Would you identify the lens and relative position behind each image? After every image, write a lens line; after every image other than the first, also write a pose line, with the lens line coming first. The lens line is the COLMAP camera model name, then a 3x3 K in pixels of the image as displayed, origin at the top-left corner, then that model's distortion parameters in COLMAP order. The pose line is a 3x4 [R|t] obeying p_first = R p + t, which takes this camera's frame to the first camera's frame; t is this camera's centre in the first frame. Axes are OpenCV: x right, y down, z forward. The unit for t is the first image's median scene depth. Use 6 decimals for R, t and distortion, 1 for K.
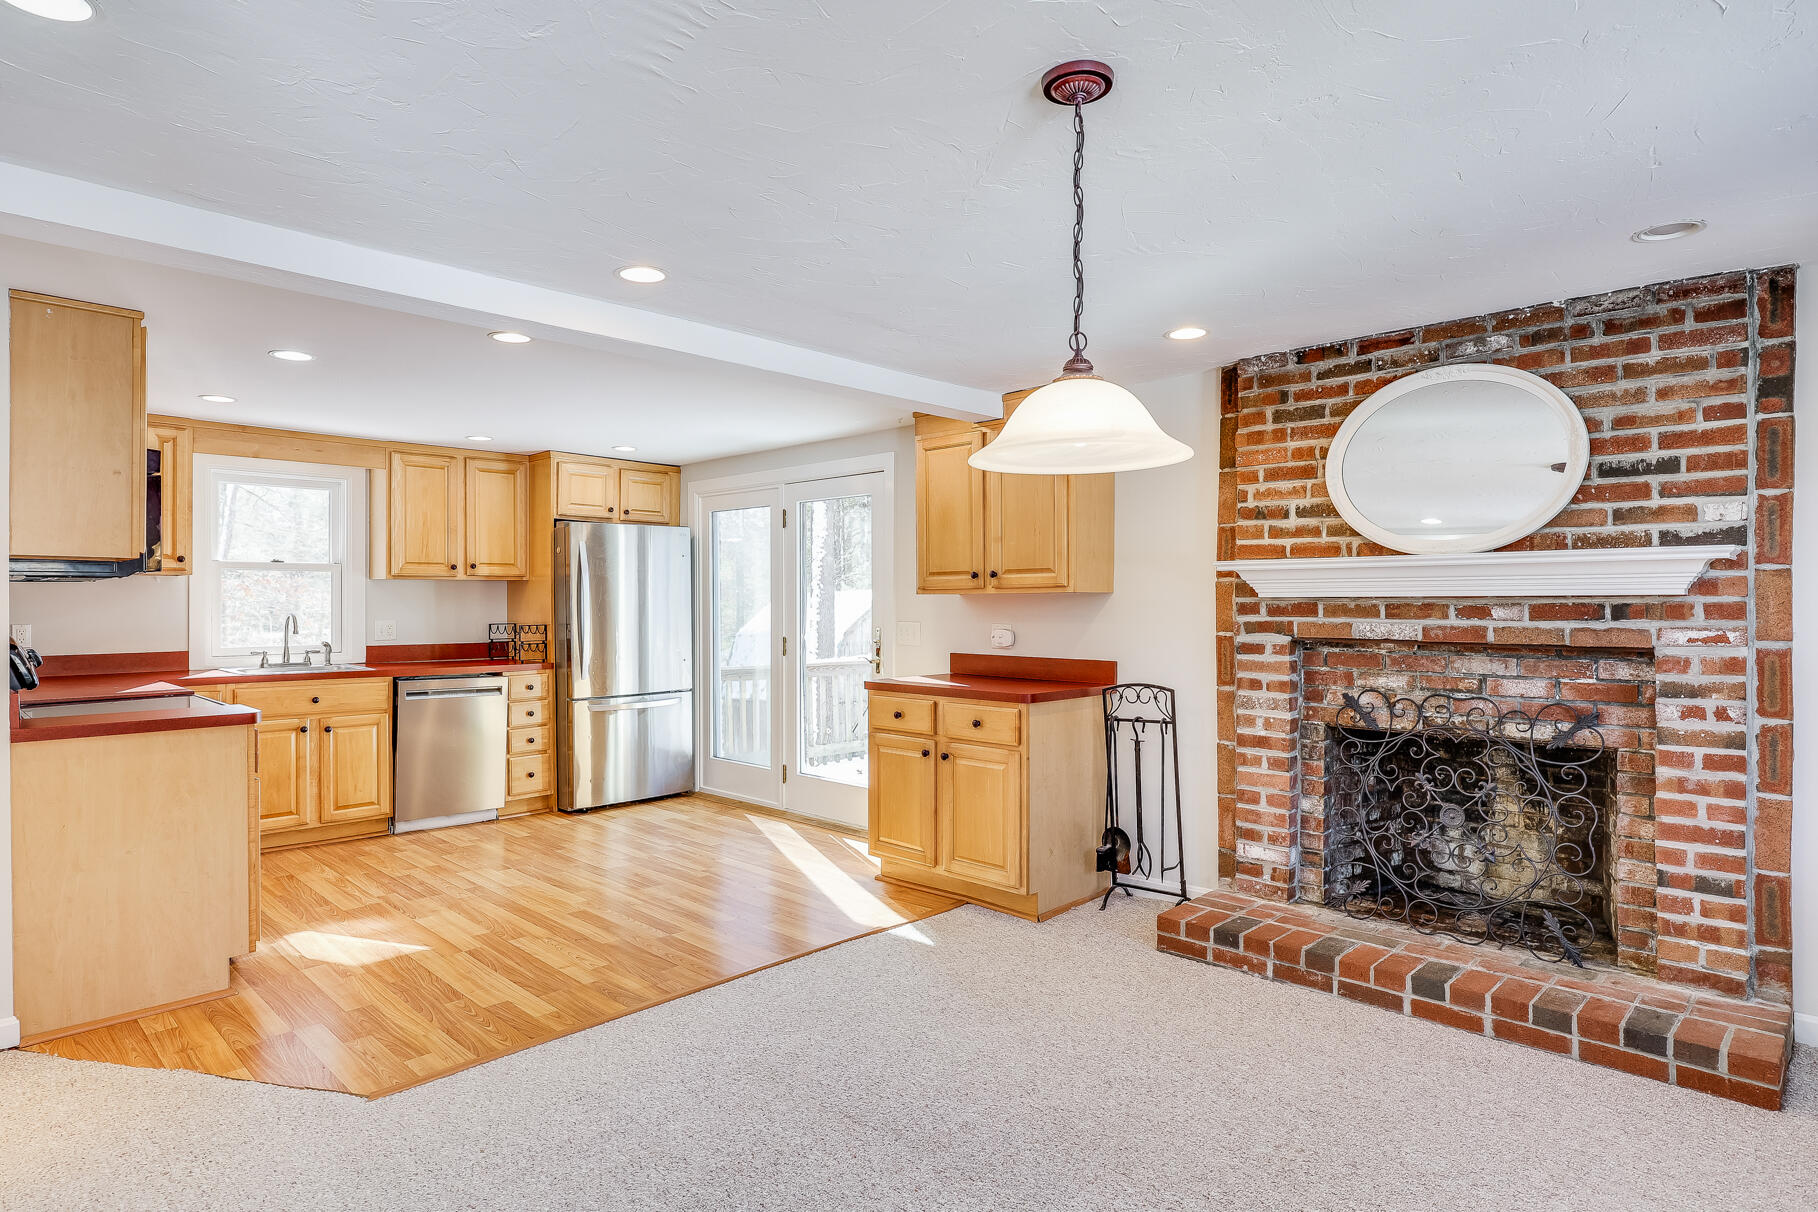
lens RADIAL K [[994.9, 0, 903.5], [0, 994.9, 600.4], [0, 0, 1]] dist [-0.000817, -0.001808]
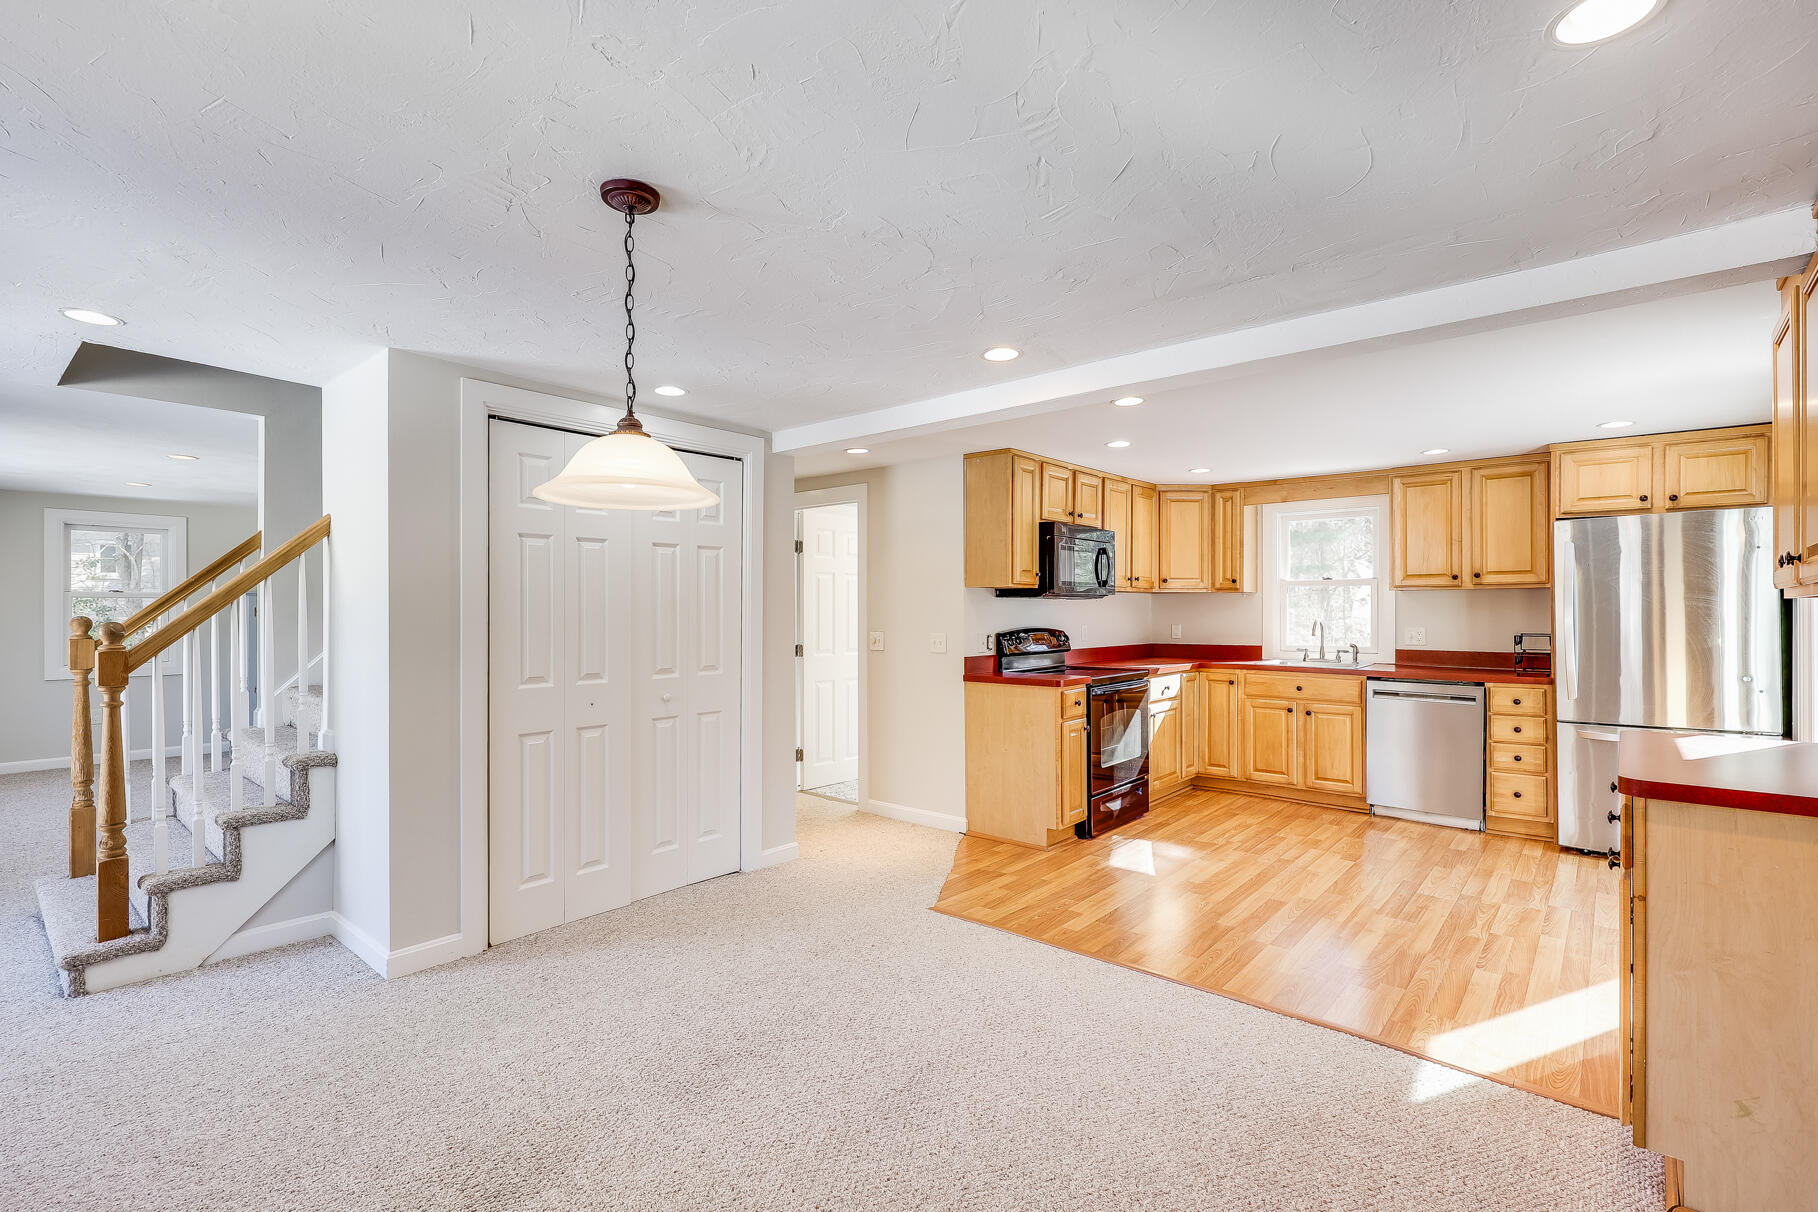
lens RADIAL K [[823.3, 0, 911.7], [0, 823.3, 612.1], [0, 0, 1]] dist [-0.000454, -0.000085]
pose [[0.069359, 0.001692, -0.997590, 0.608273], [0.001611, 0.999997, 0.001809, 0.000542], [0.997590, -0.001732, 0.069356, 0.630952]]
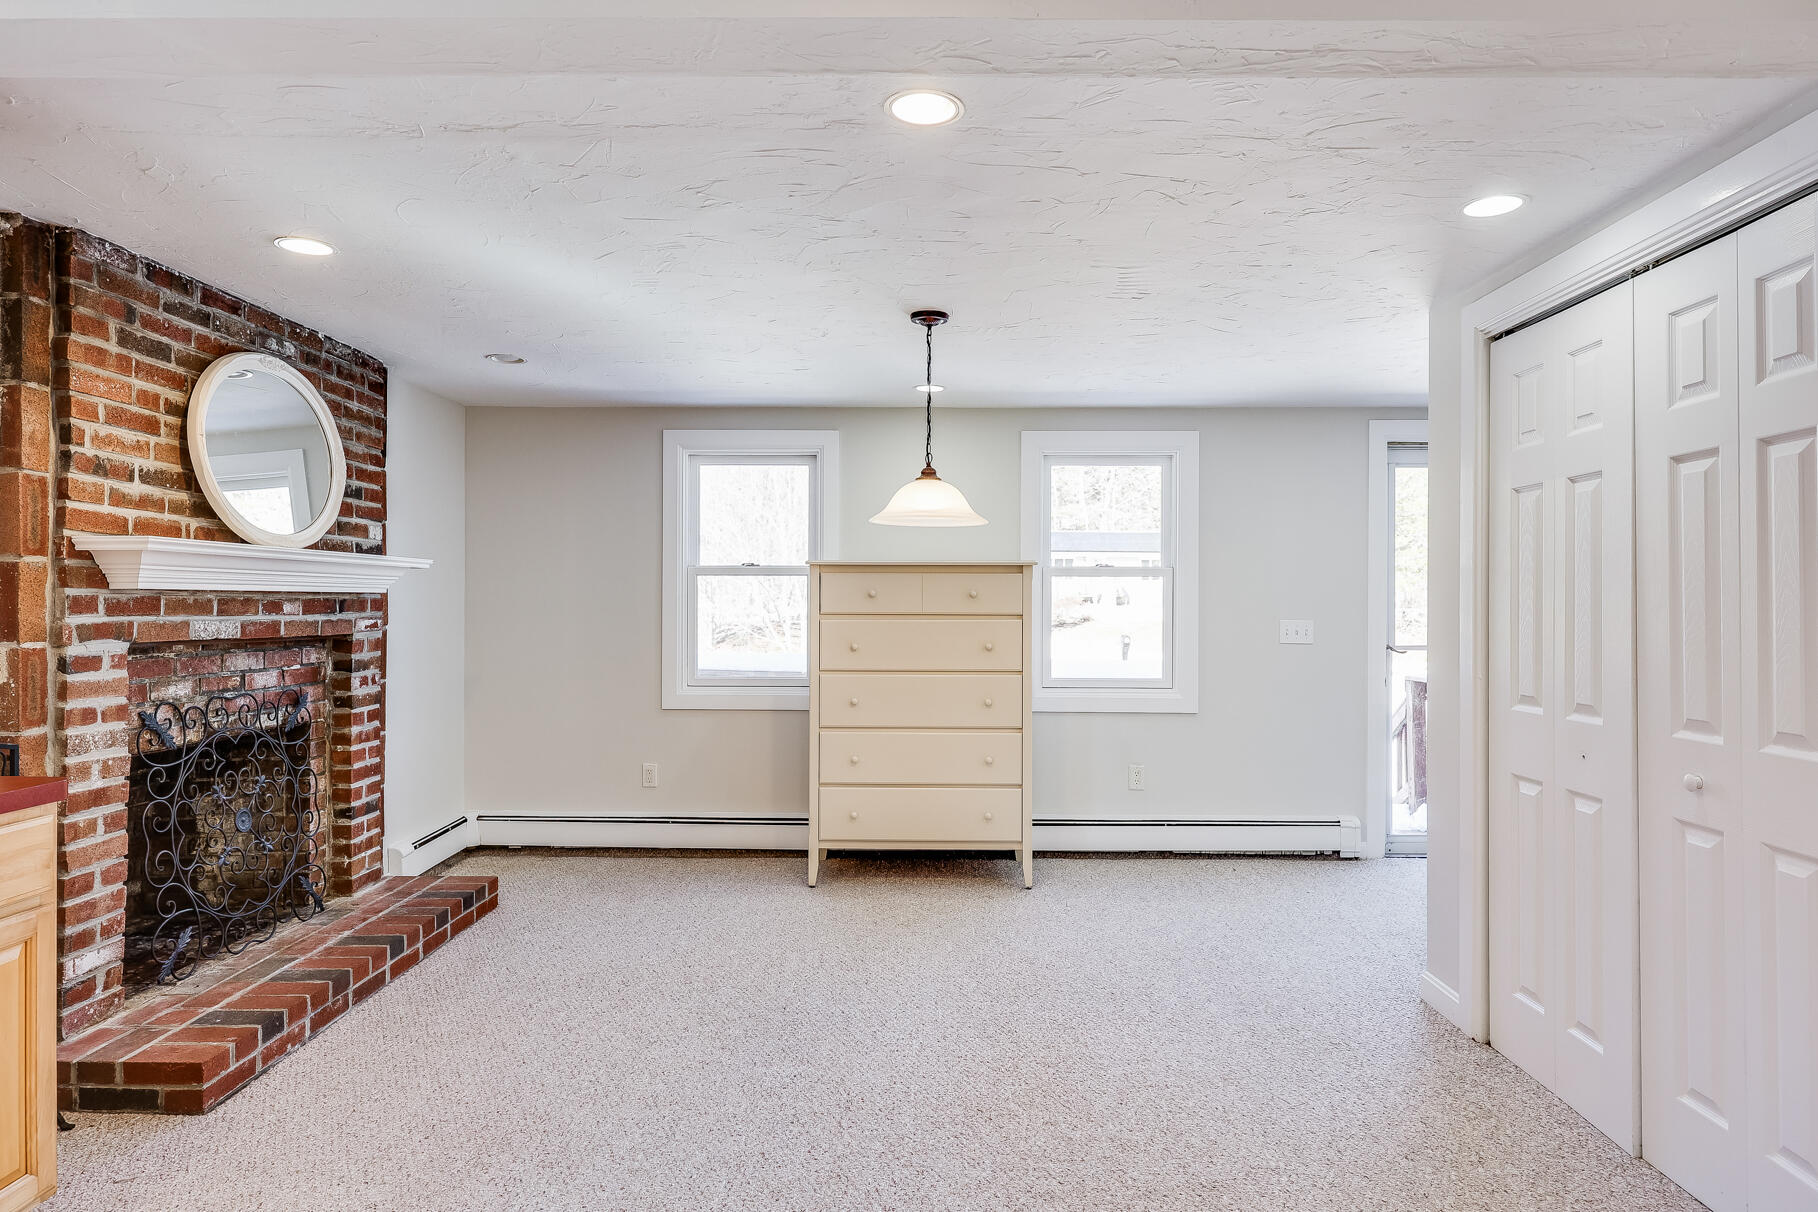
lens RADIAL K [[1072.9, 0, 909.0], [0, 1072.9, 606.0], [0, 0, 1]] dist [0.000293, 0.001164]
pose [[-0.683762, -0.001772, 0.729703, -0.606899], [-0.002080, 0.999998, 0.000479, 0.008002], [-0.729702, -0.001190, -0.683764, 1.168002]]
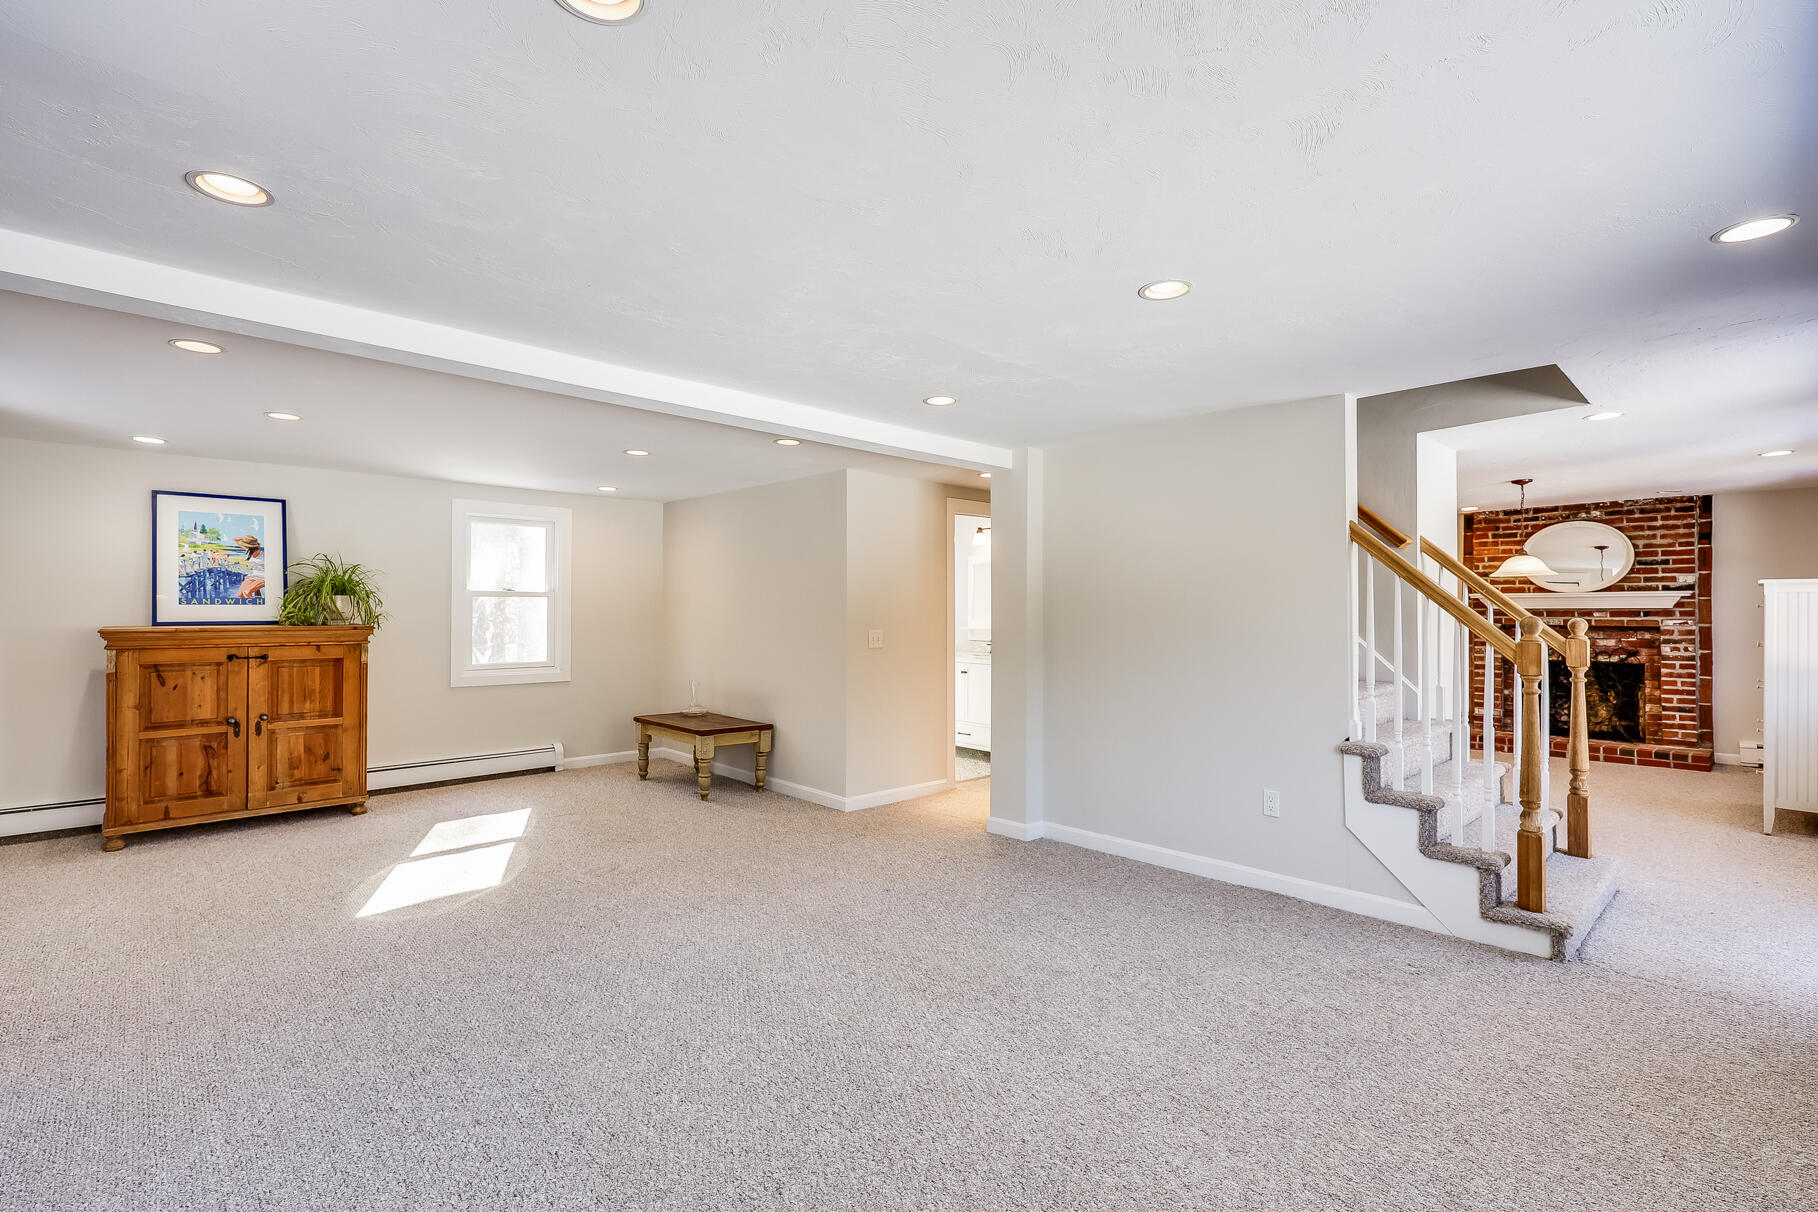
lens RADIAL K [[789.7, 0, 936.9], [0, 789.7, 602.4], [0, 0, 1]] dist [0.003726, 0.000303]
pose [[0.998951, -0.002005, -0.045753, -0.975794], [0.001634, 0.999965, -0.008155, -0.004644], [0.045767, 0.008072, 0.998920, -1.096818]]
